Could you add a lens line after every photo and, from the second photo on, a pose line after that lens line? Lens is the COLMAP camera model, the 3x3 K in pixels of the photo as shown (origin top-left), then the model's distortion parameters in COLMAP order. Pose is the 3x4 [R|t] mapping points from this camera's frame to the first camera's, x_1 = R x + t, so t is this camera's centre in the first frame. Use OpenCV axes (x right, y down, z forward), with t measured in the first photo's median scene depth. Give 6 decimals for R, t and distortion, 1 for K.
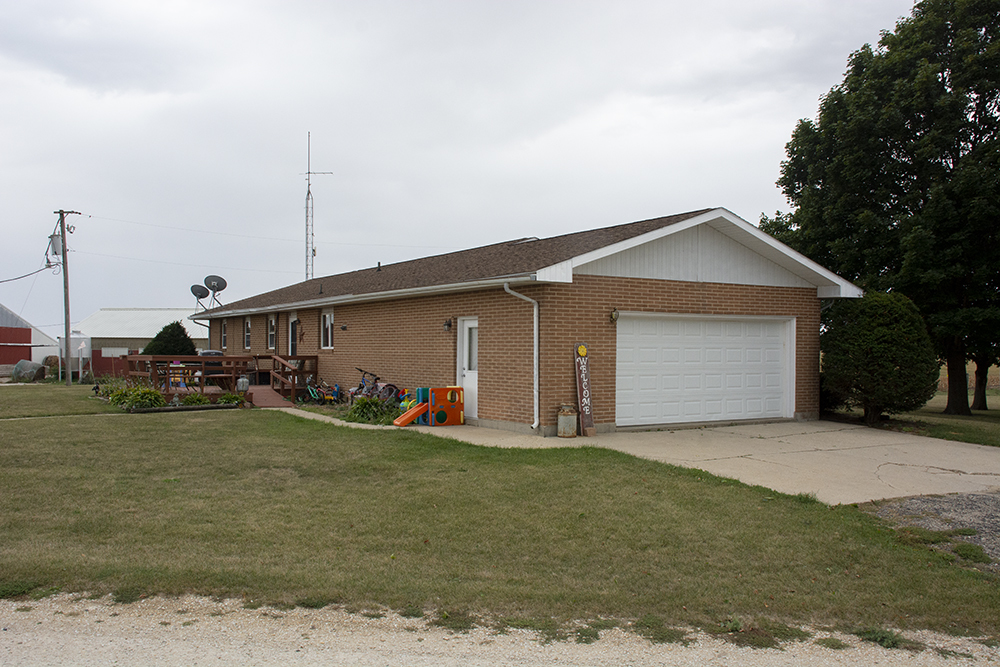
lens RADIAL K [[933.7, 0, 500.0], [0, 933.7, 333.5], [0, 0, 1]] dist [-0.001825, -0.002064]
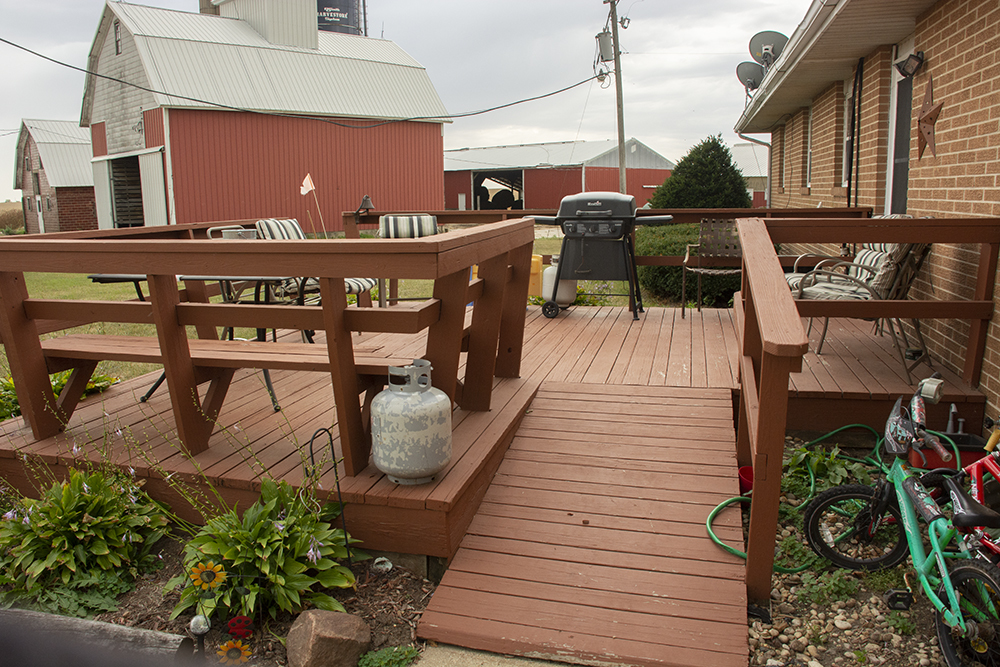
lens RADIAL K [[771.2, 0, 500.0], [0, 771.2, 333.5], [0, 0, 1]] dist [-0.003659, -0.001560]
pose [[0.723868, 0.118633, -0.679663, -0.112078], [0.021432, 0.980764, 0.194016, 0.009506], [0.689606, -0.155008, 0.707401, 0.567380]]
